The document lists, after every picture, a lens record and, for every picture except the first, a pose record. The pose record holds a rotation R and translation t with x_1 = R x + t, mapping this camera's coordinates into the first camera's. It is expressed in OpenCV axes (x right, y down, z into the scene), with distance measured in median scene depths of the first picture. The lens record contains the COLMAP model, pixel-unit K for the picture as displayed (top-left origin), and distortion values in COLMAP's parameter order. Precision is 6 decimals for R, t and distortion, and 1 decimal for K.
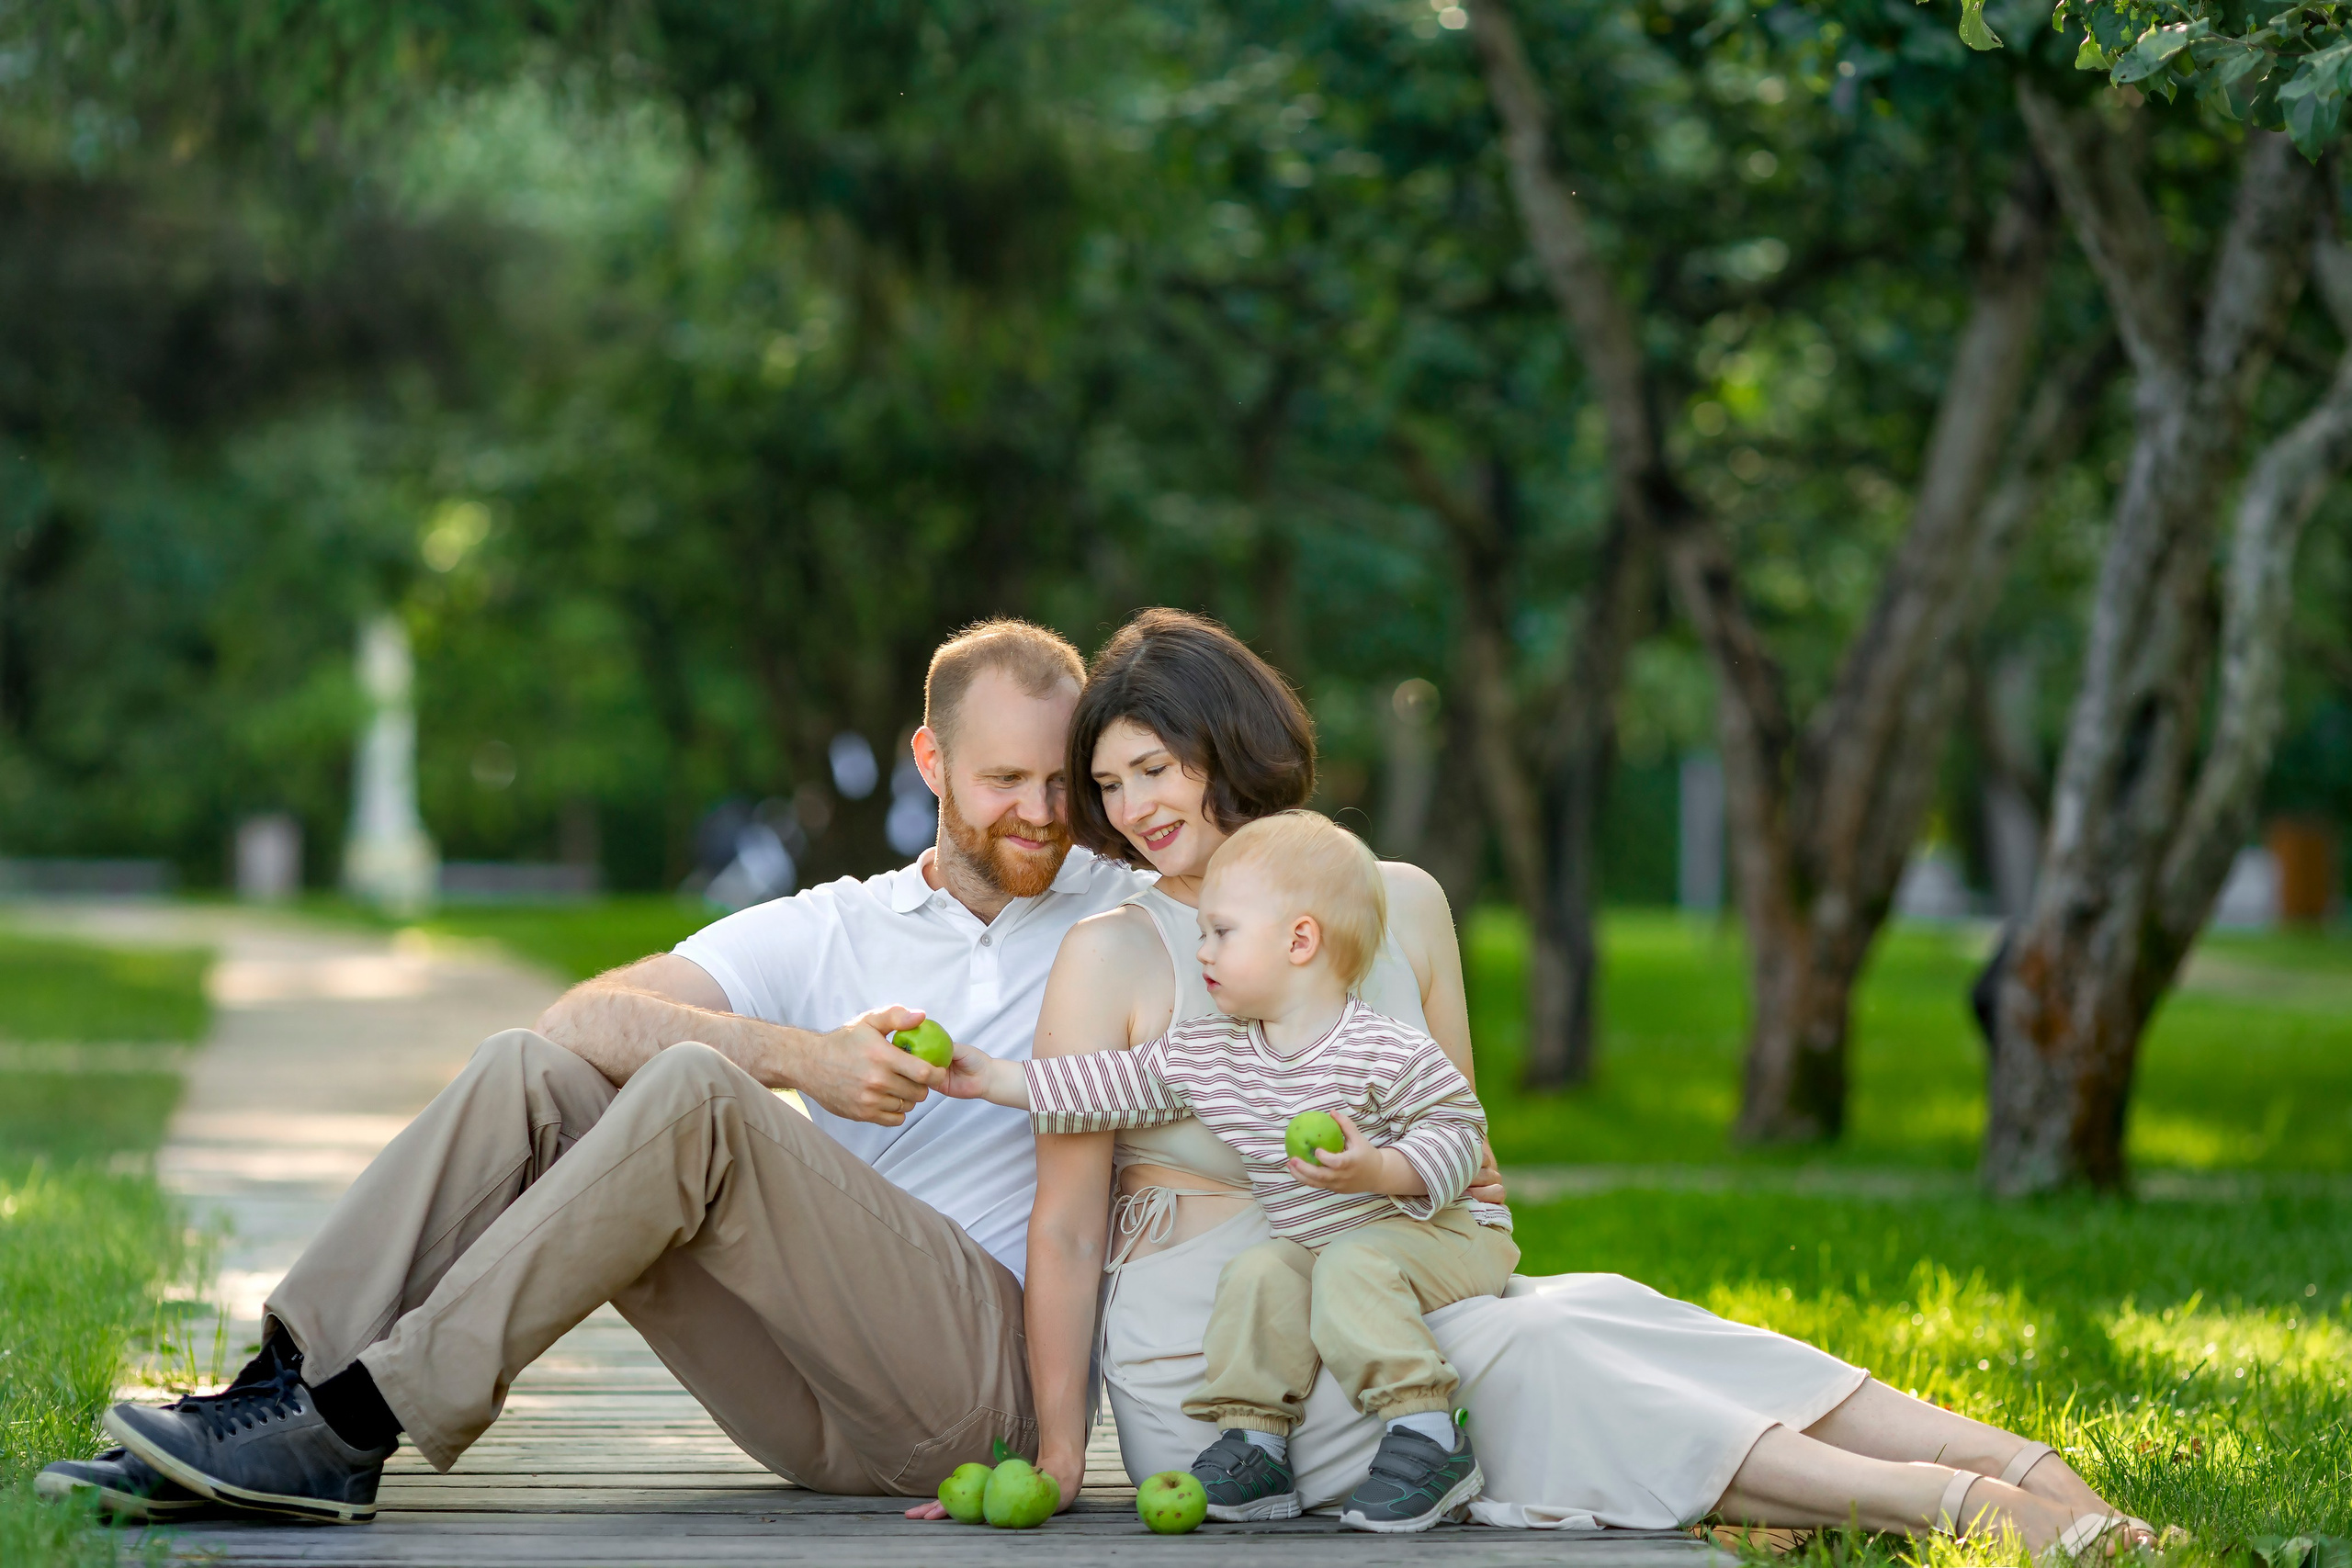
lens RADIAL K [[9046.3, 0, 1173.2], [0, 9046.3, 787.0], [0, 0, 1]] dist [0.254673, 0.000000]
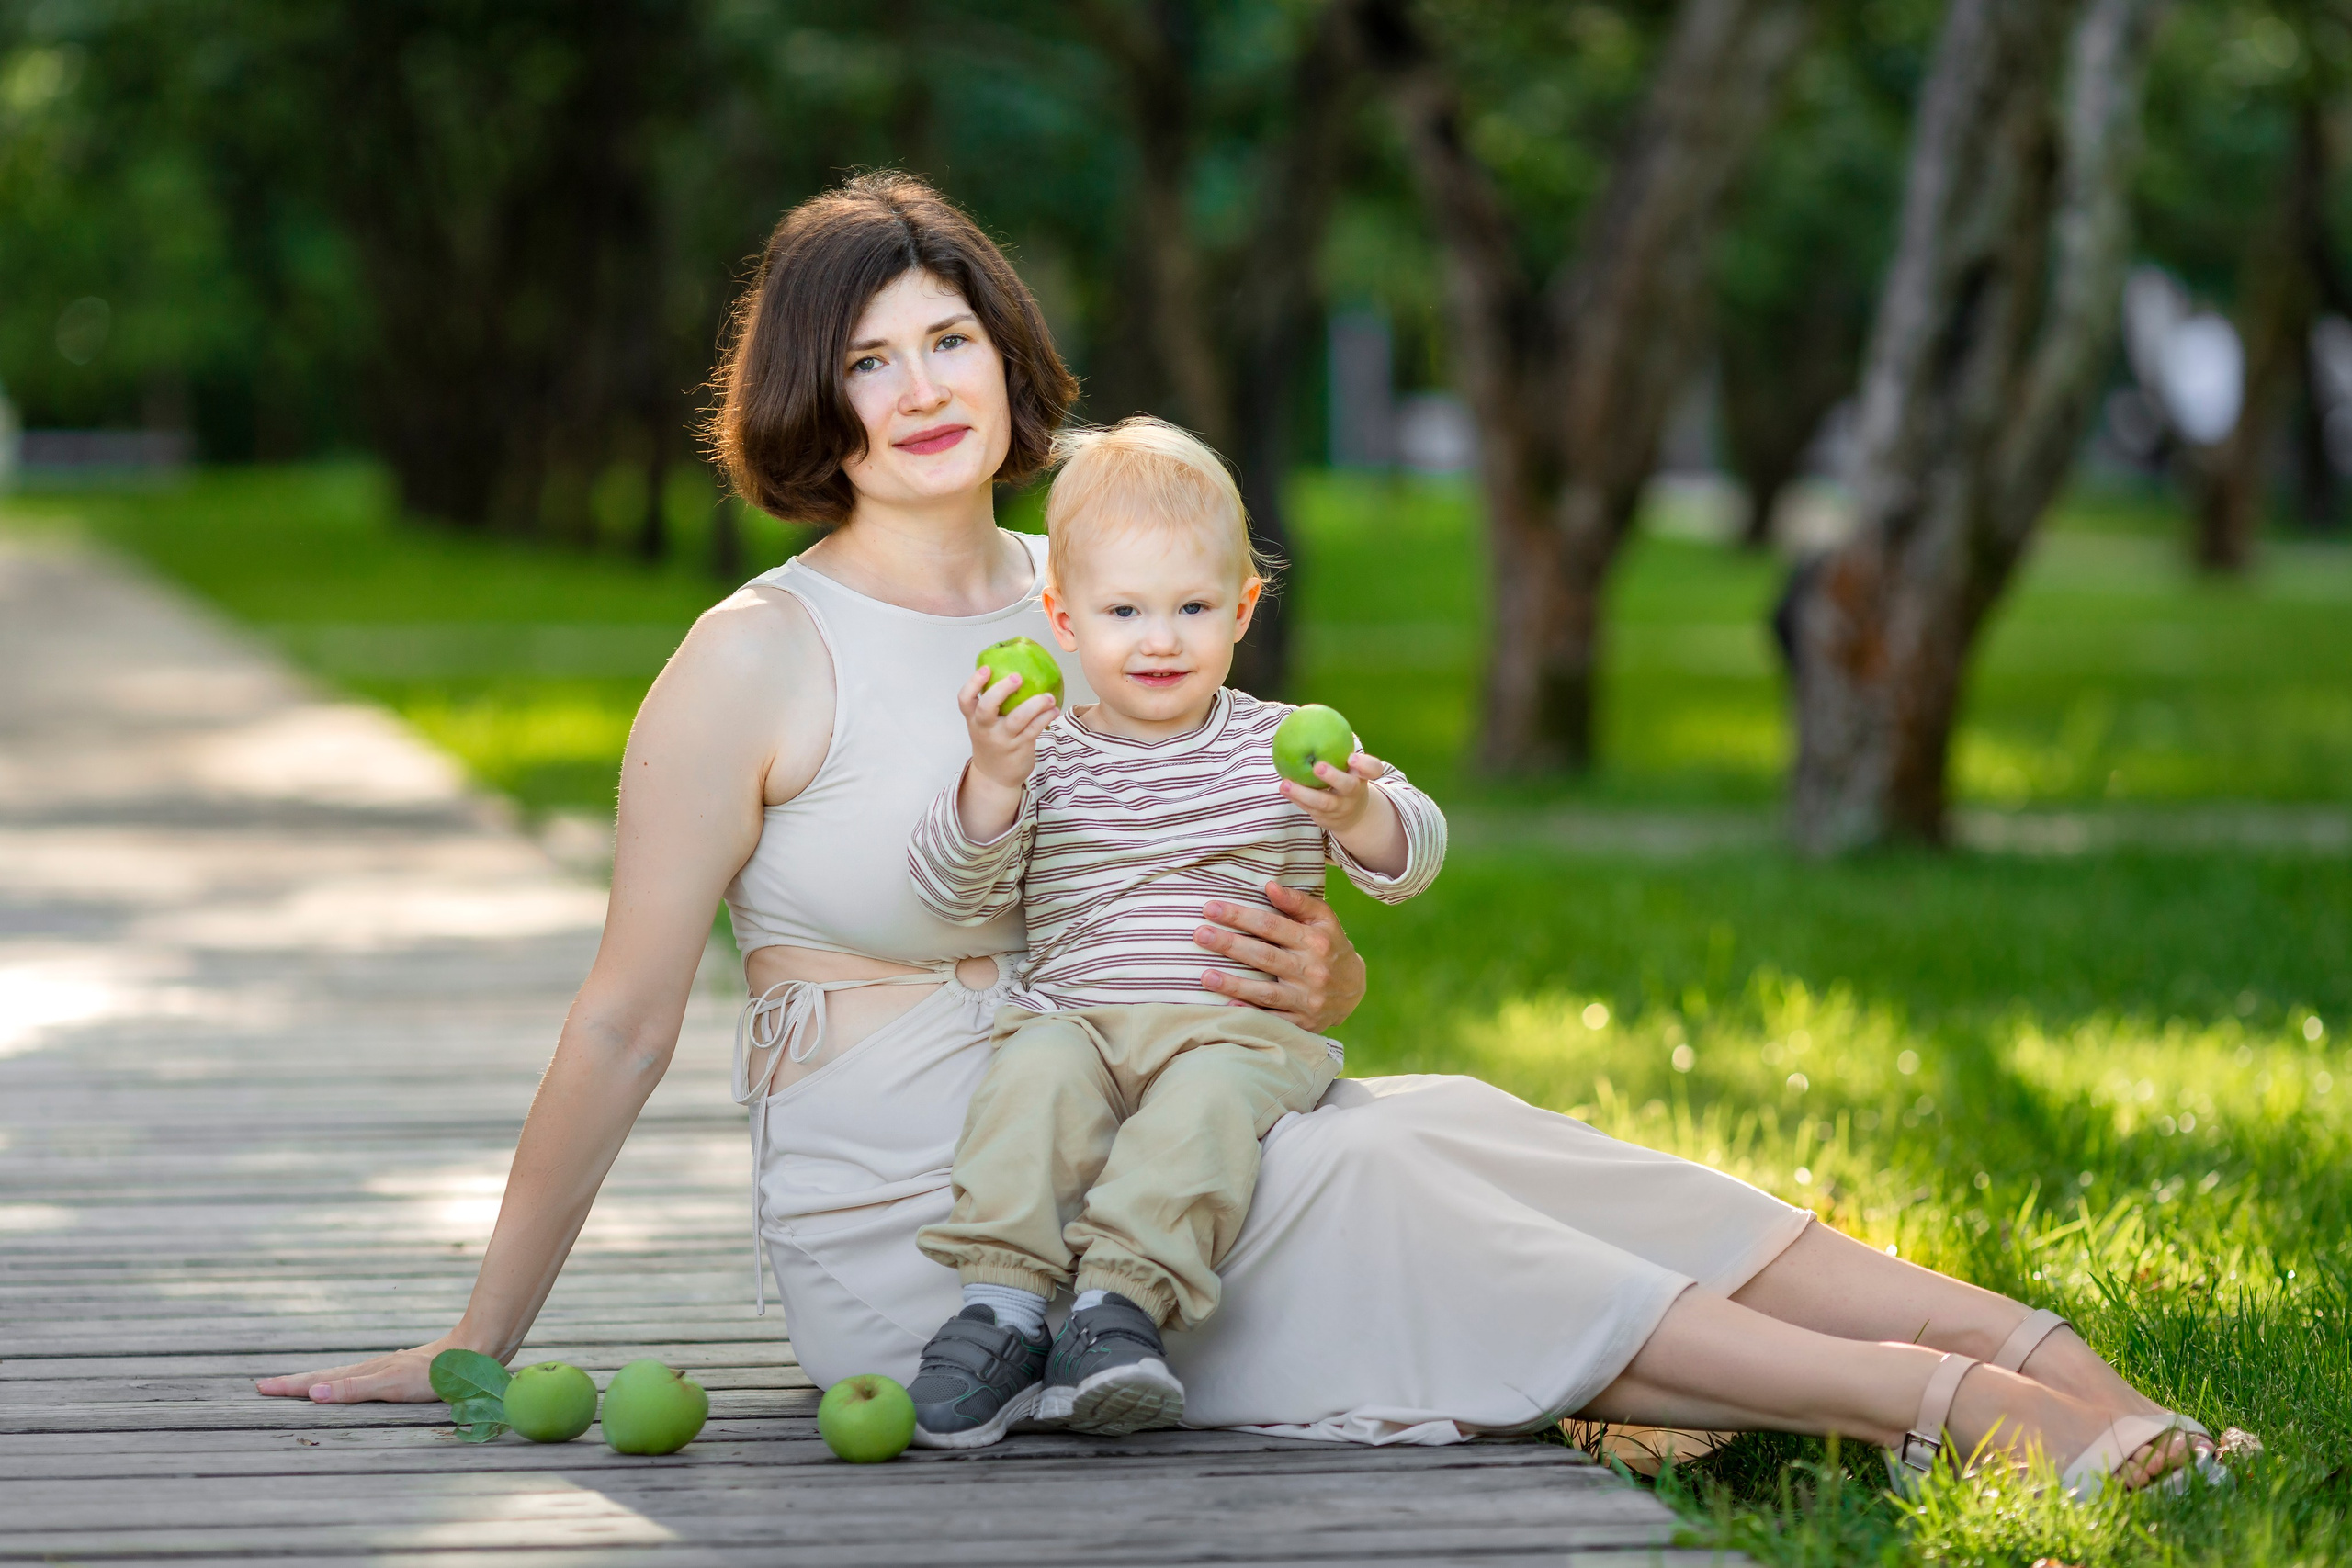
lens RADIAL K [[9046.3, 0, 1189.5], [0, 9046.3, 773.9], [0, 0, 1]] dist [0.254673, 0.000000]
pose [[0.998988, -0.013430, 0.042931, -0.002769], [0.011323, 0.998738, 0.048936, -0.004466], [-0.043534, -0.048400, 0.997879, 0.157468]]
